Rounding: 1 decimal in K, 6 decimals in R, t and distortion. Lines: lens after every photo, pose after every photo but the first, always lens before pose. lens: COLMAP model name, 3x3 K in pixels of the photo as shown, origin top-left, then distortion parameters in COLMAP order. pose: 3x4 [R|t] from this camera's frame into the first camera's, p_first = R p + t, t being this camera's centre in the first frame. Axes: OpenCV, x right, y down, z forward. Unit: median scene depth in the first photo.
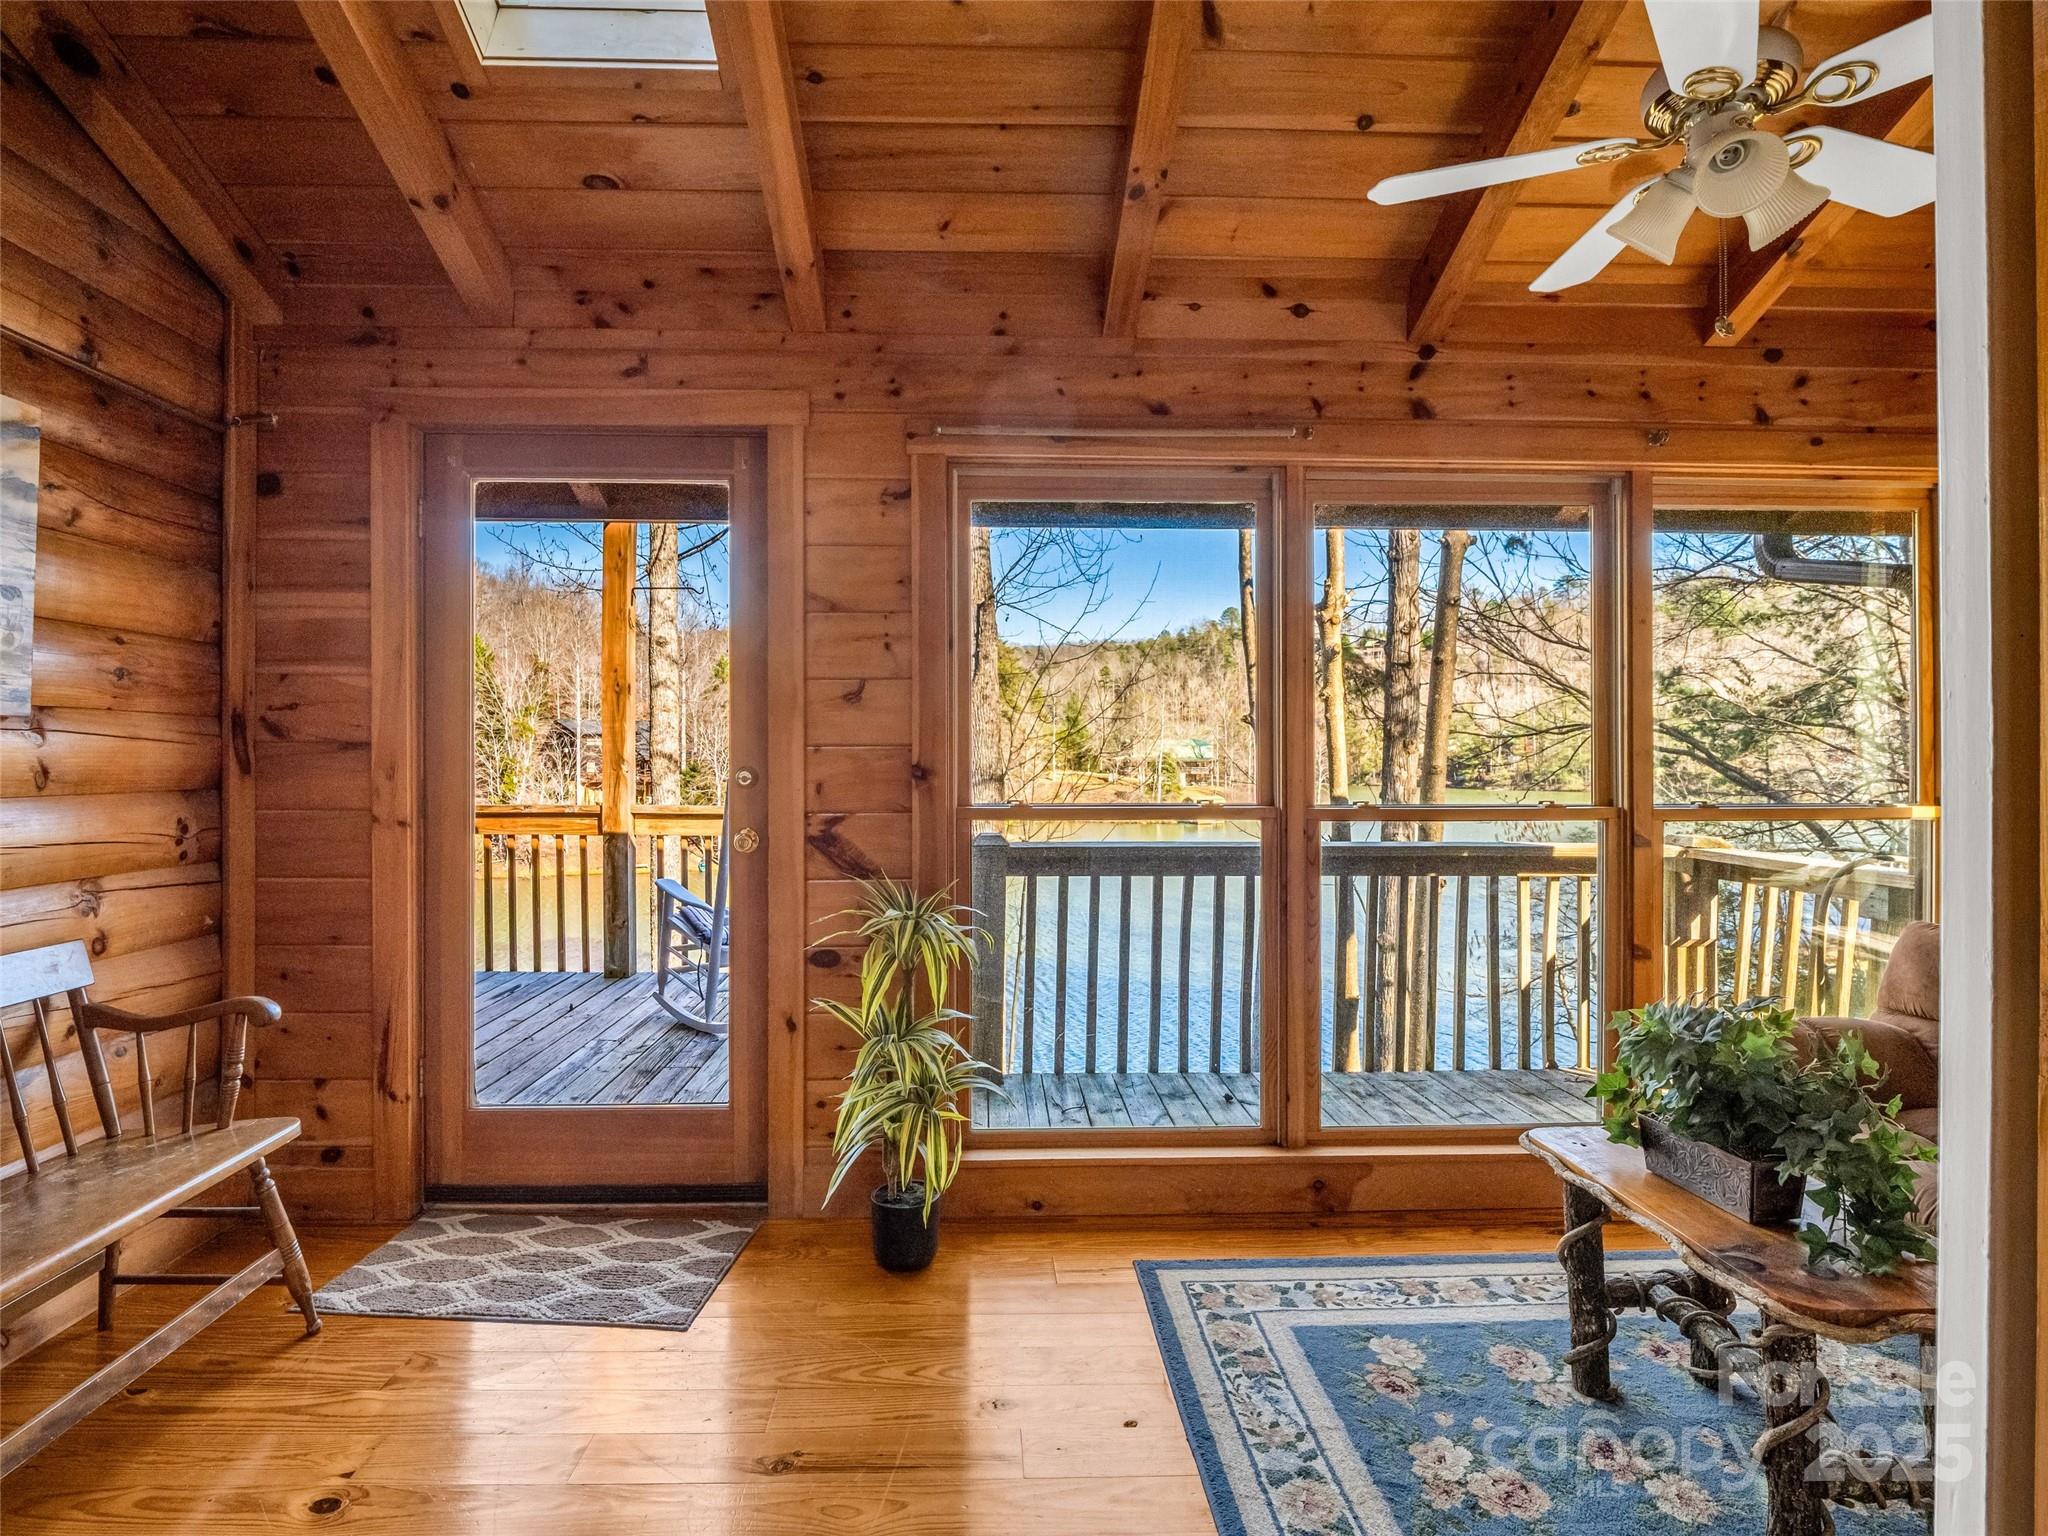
lens RADIAL K [[1018.6, 0, 987.7], [0, 1018.6, 745.1], [0, 0, 1]] dist [-0.005423, -0.009445]
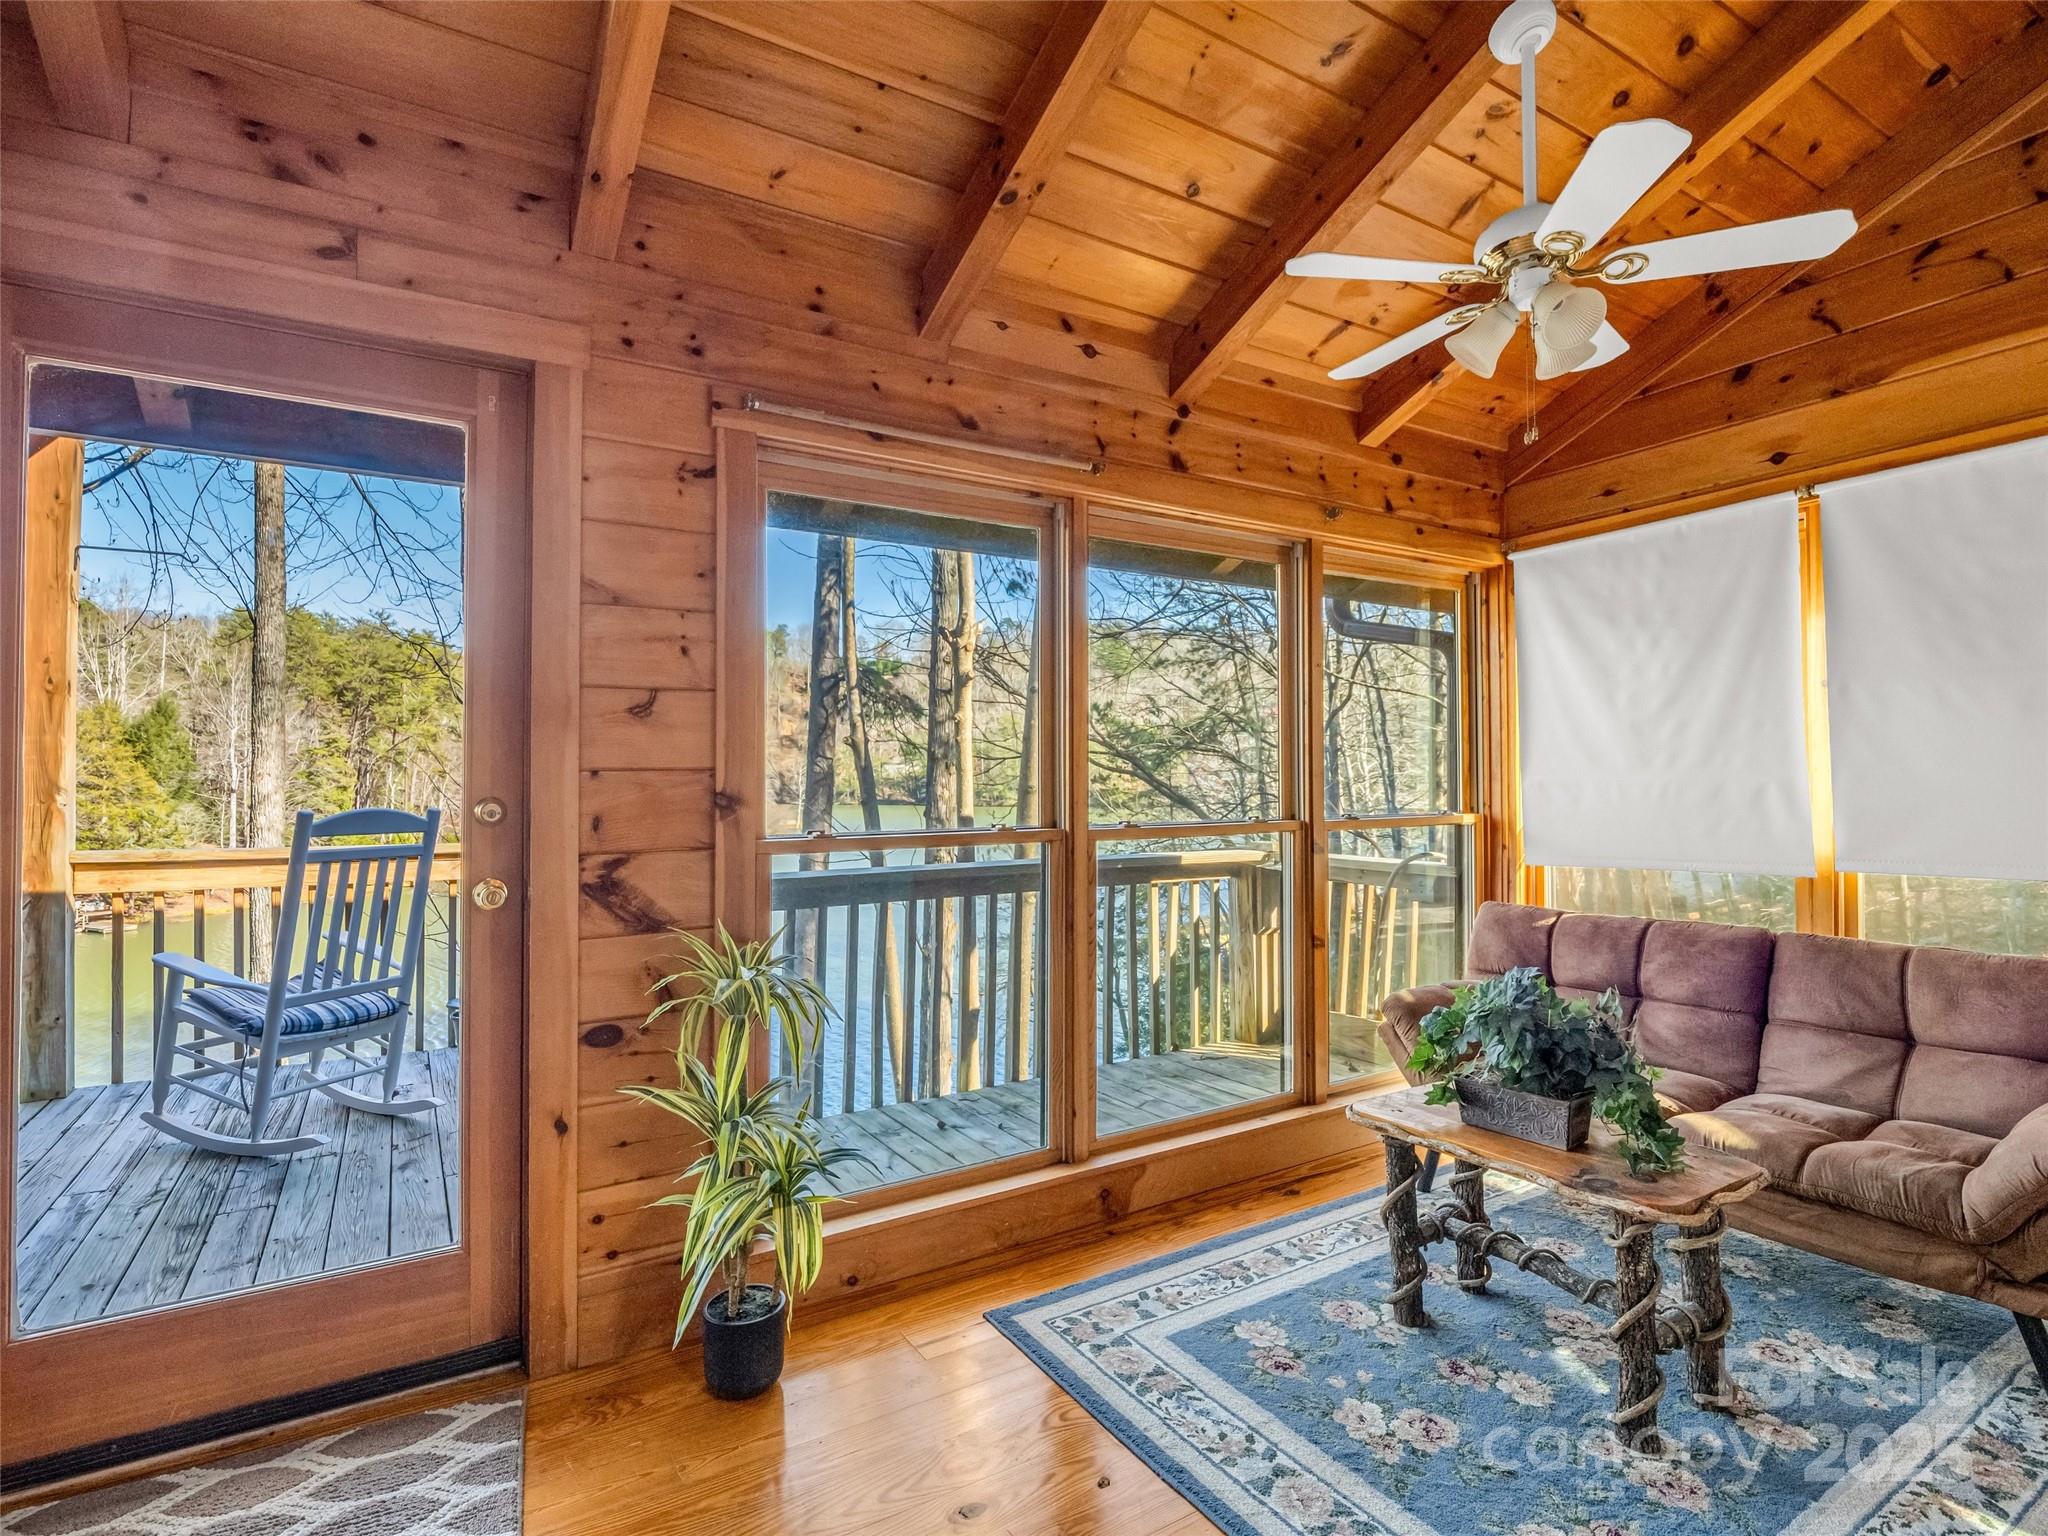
lens RADIAL K [[1027.0, 0, 1008.8], [0, 1027.0, 749.4], [0, 0, 1]] dist [-0.012813, -0.002088]
pose [[0.868601, 0.008655, 0.495436, -0.284006], [-0.000720, 0.999868, -0.016205, -0.002845], [-0.495511, 0.013719, 0.868493, 0.138470]]
